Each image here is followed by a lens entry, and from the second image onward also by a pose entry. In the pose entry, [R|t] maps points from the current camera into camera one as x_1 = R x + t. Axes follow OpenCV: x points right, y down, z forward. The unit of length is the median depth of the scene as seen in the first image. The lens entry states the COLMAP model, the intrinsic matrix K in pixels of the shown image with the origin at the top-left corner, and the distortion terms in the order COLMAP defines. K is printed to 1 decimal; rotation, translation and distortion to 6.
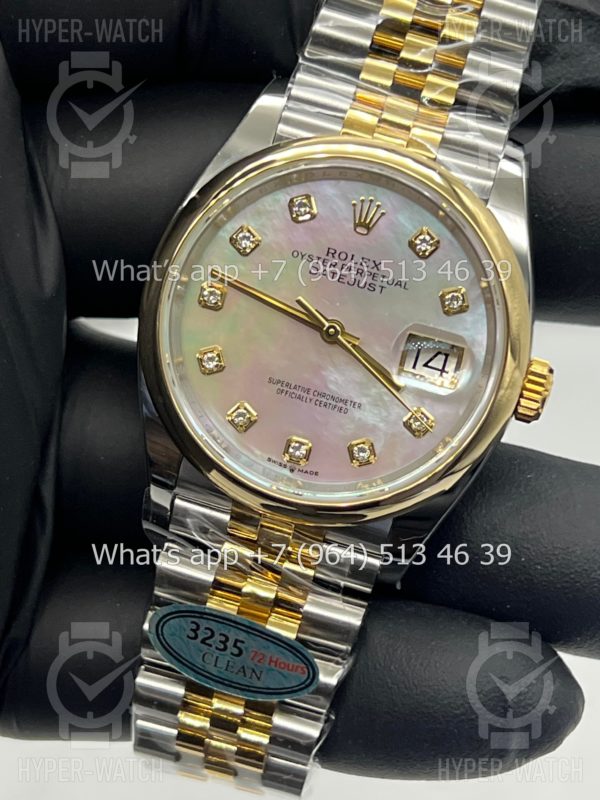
lens RADIAL K [[1785.3, 0, 304.7], [0, 1785.3, 399.7], [0, 0, 1]] dist [0.246792, 0.000000]
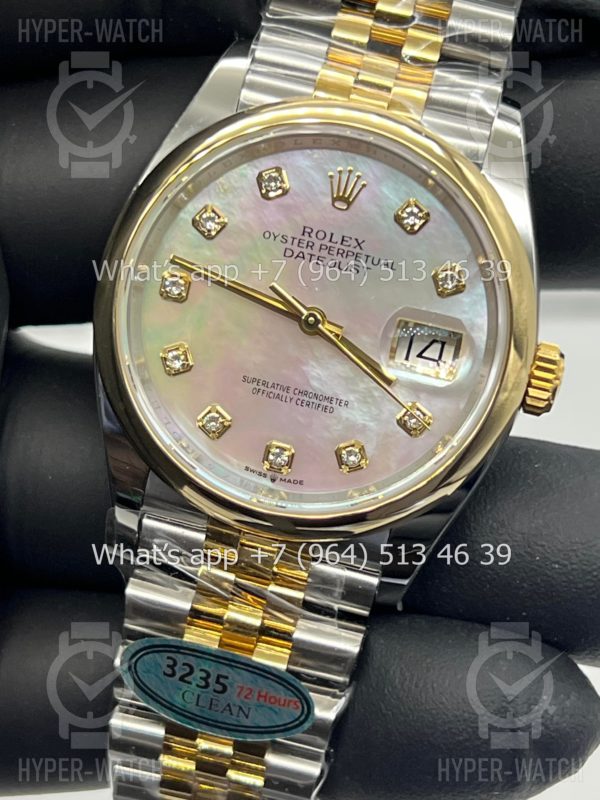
lens RADIAL K [[1785.3, 0, 295.3], [0, 1785.3, 394.2], [0, 0, 1]] dist [0.246792, 0.000000]
pose [[0.999142, -0.041422, 0.000052, 0.005420], [0.041418, 0.999029, -0.015011, 0.010877], [0.000570, 0.015000, 0.999887, 0.116665]]
